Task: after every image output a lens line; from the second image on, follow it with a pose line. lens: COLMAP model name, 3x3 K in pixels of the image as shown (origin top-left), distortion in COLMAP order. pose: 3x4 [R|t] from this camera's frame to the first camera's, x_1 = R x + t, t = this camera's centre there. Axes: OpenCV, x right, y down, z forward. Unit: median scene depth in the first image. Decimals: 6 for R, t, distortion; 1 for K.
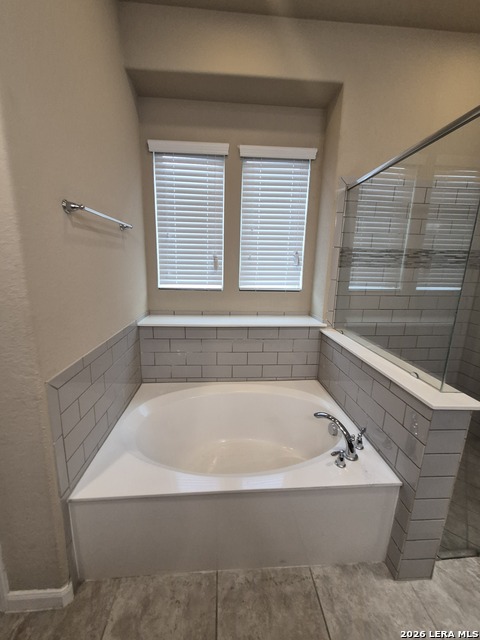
lens RADIAL K [[252.6, 0, 236.4], [0, 252.6, 319.3], [0, 0, 1]] dist [0.011771, -0.000842]
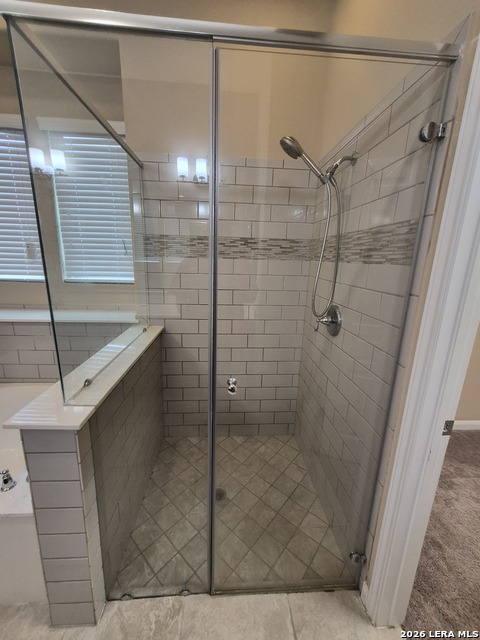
lens RADIAL K [[252.6, 0, 241.3], [0, 252.6, 318.1], [0, 0, 1]] dist [0.011771, -0.000842]
pose [[0.999973, 0.006936, 0.002308, 0.670221], [-0.006971, 0.999855, 0.015507, -0.002684], [-0.002200, -0.015523, 0.999877, 0.086726]]
